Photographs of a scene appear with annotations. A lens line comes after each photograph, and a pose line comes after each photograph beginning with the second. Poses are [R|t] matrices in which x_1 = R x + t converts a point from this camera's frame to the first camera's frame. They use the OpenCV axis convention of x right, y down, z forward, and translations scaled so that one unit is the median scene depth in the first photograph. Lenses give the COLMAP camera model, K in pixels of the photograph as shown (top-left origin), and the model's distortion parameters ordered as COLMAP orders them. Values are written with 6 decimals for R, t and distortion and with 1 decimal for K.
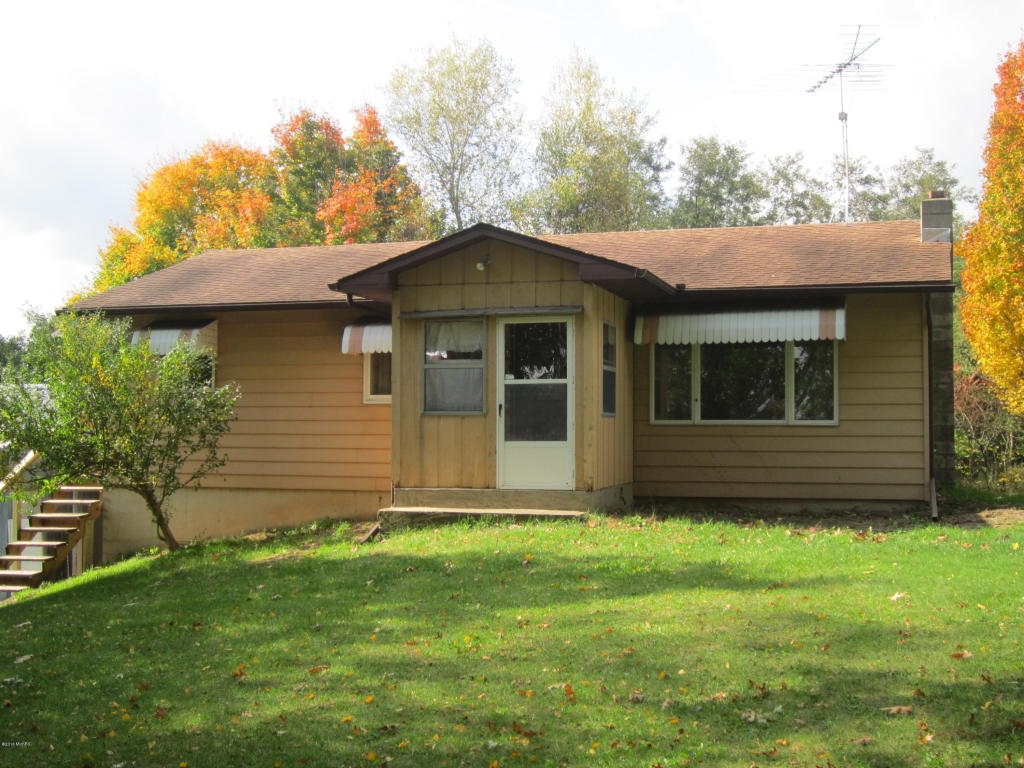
lens RADIAL K [[1250.6, 0, 512.0], [0, 1250.6, 384.0], [0, 0, 1]] dist [-0.071660, 0.023455]
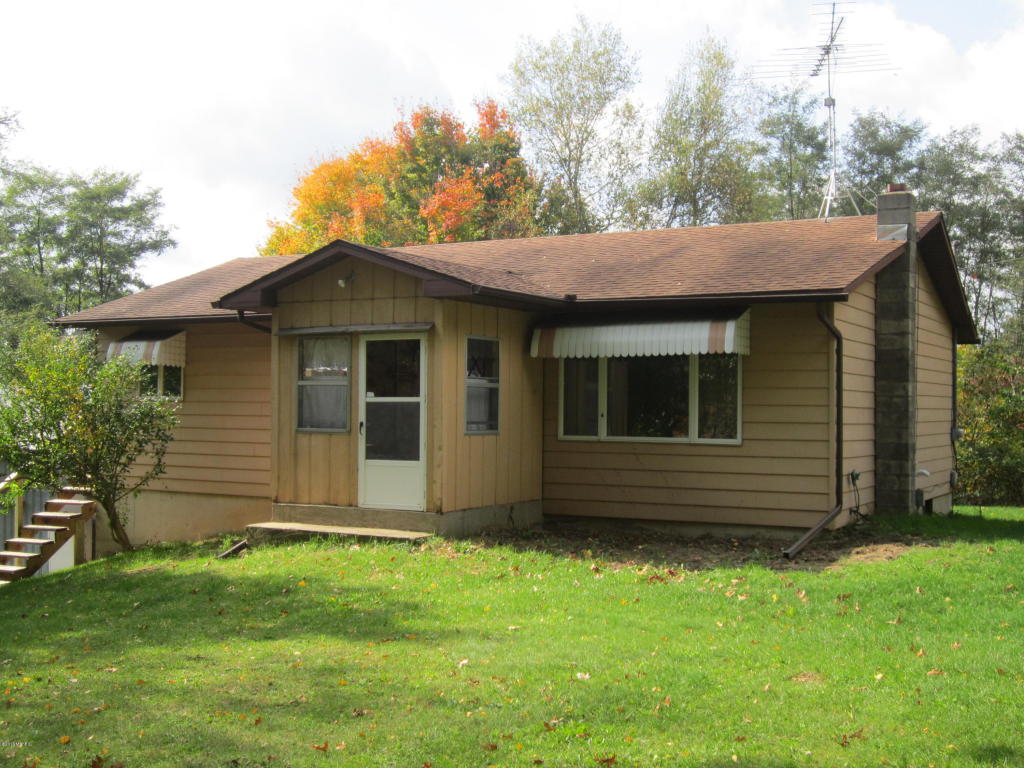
lens RADIAL K [[1250.6, 0, 512.0], [0, 1250.6, 384.0], [0, 0, 1]] dist [-0.071660, 0.023455]
pose [[0.975306, 0.001825, -0.220851, 0.302386], [0.001921, 0.999858, 0.016743, -0.028166], [0.220851, -0.016753, 0.975164, 0.057456]]
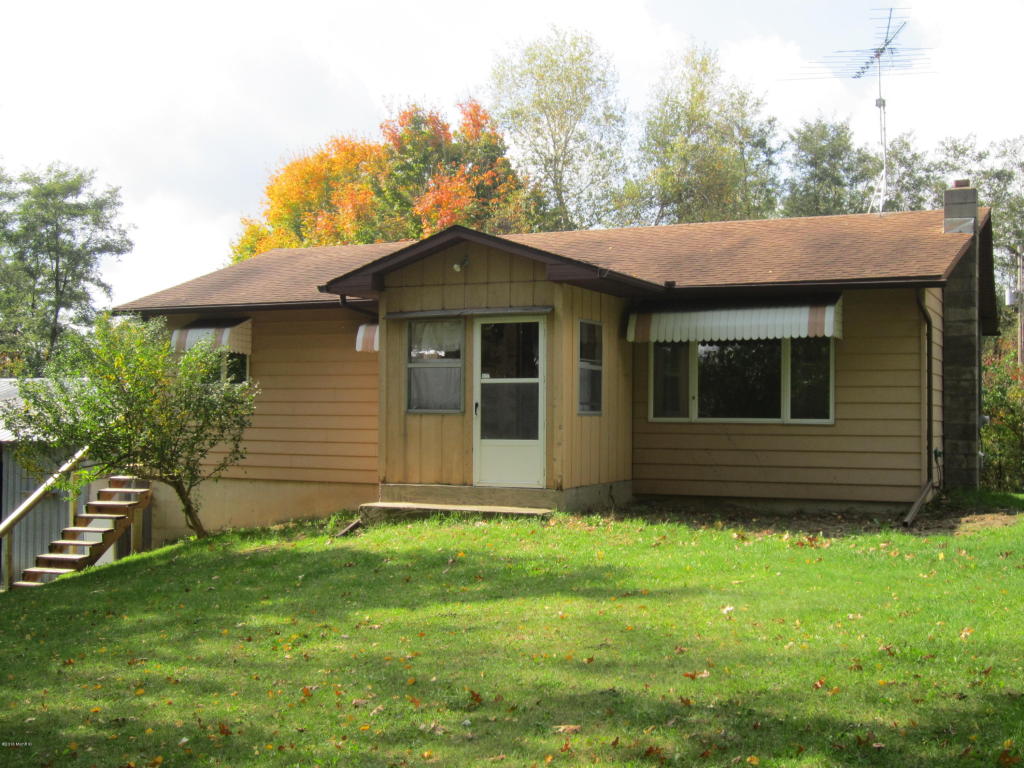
lens RADIAL K [[1250.6, 0, 512.0], [0, 1250.6, 384.0], [0, 0, 1]] dist [-0.071660, 0.023455]
pose [[0.988916, 0.000870, -0.148477, 0.158261], [0.001012, 0.999920, 0.012602, -0.011139], [0.148476, -0.012613, 0.988836, -0.002202]]
